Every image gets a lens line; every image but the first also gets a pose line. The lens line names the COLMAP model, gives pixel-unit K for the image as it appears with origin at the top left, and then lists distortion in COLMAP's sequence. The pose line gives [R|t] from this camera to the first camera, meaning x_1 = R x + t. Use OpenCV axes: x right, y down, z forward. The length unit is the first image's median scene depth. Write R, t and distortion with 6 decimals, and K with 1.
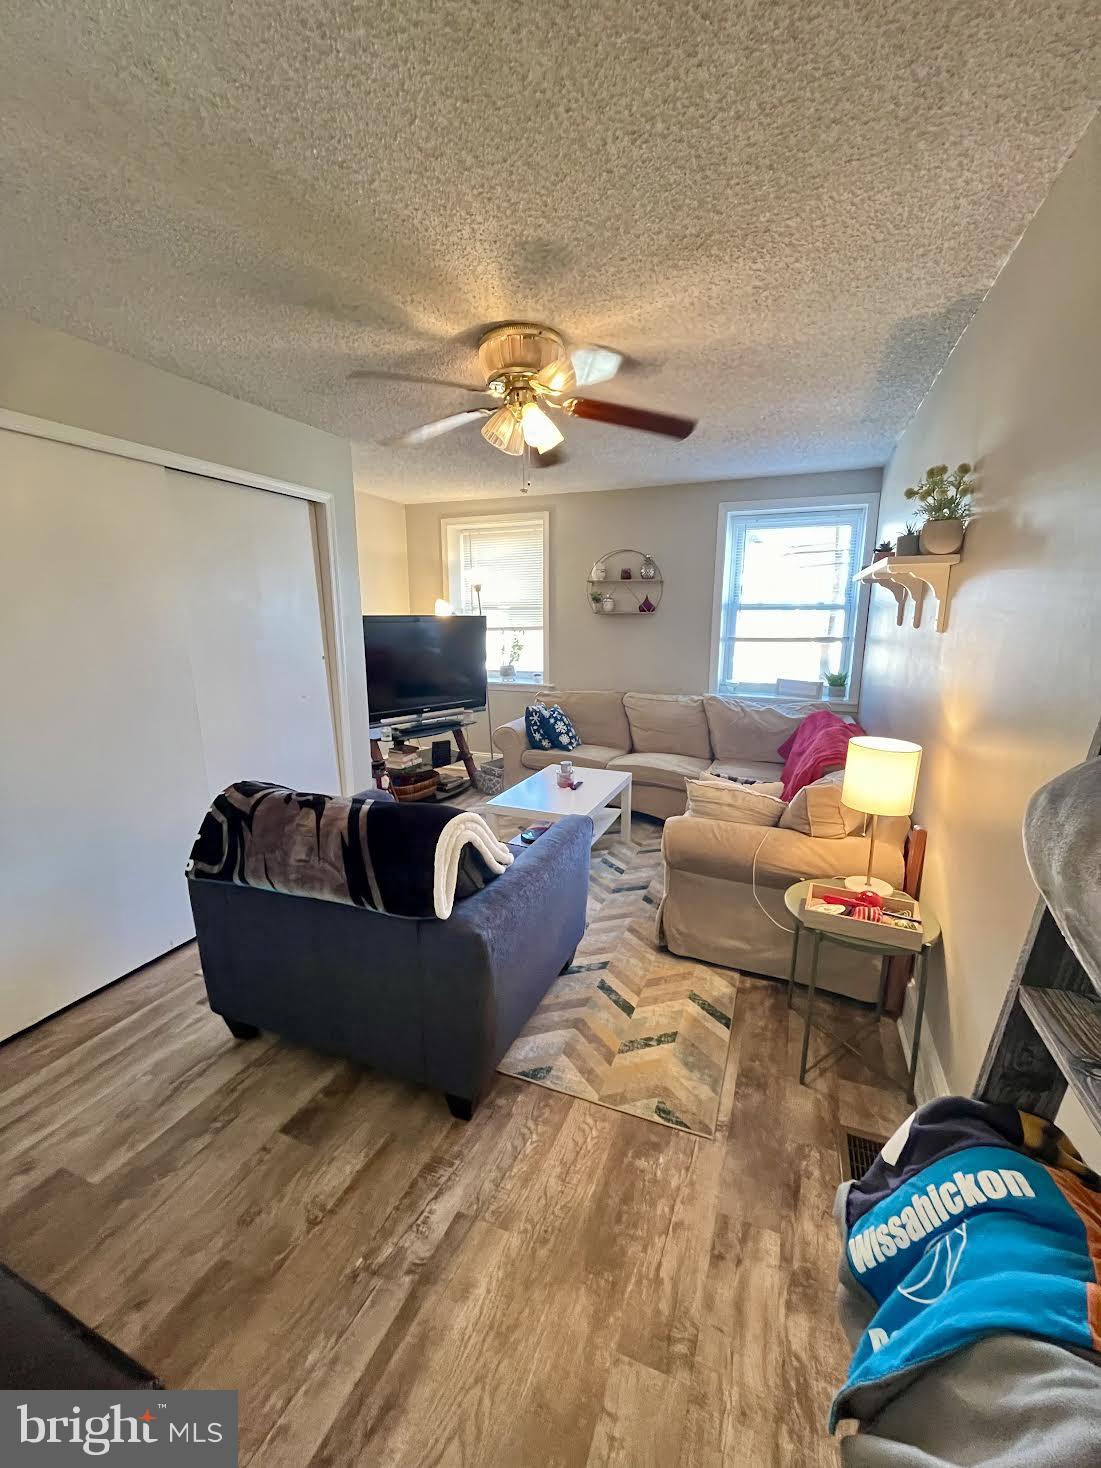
lens RADIAL K [[586.2, 0, 550.0], [0, 586.2, 728.1], [0, 0, 1]] dist [-0.002635, -0.000528]
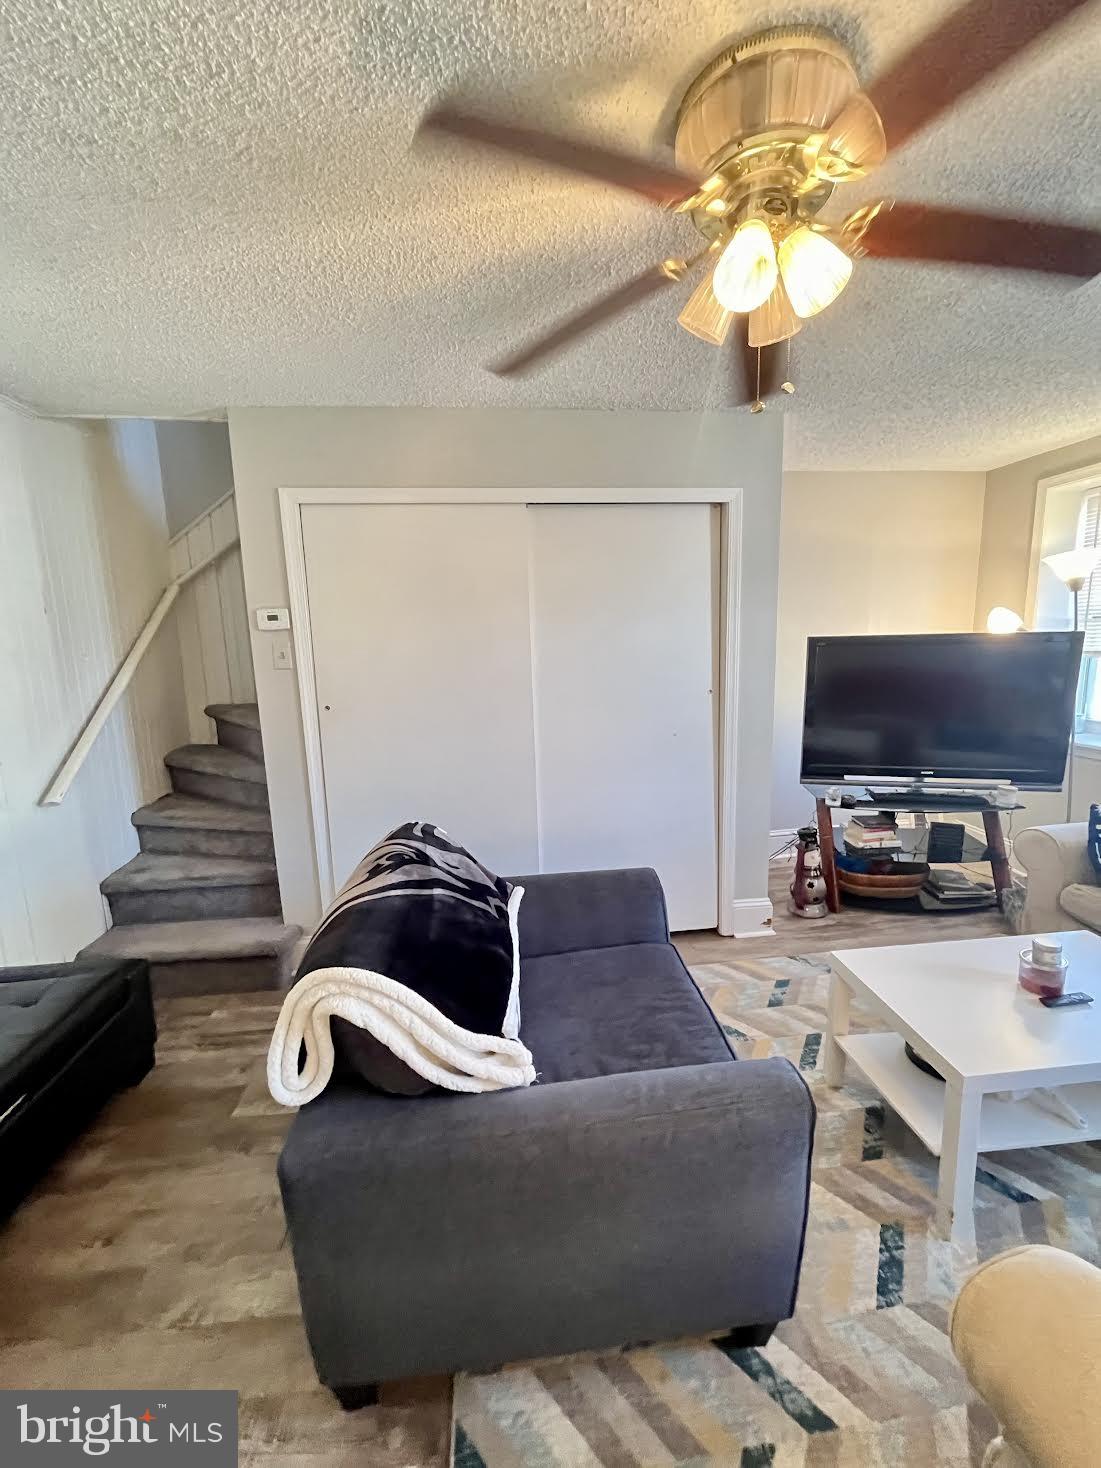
lens RADIAL K [[586.2, 0, 552.8], [0, 586.2, 734.9], [0, 0, 1]] dist [-0.002635, -0.000528]
pose [[0.481598, 0.130680, -0.866595, 0.159545], [-0.141108, 0.987482, 0.070490, -0.060709], [0.864958, 0.088335, 0.494009, 0.283076]]
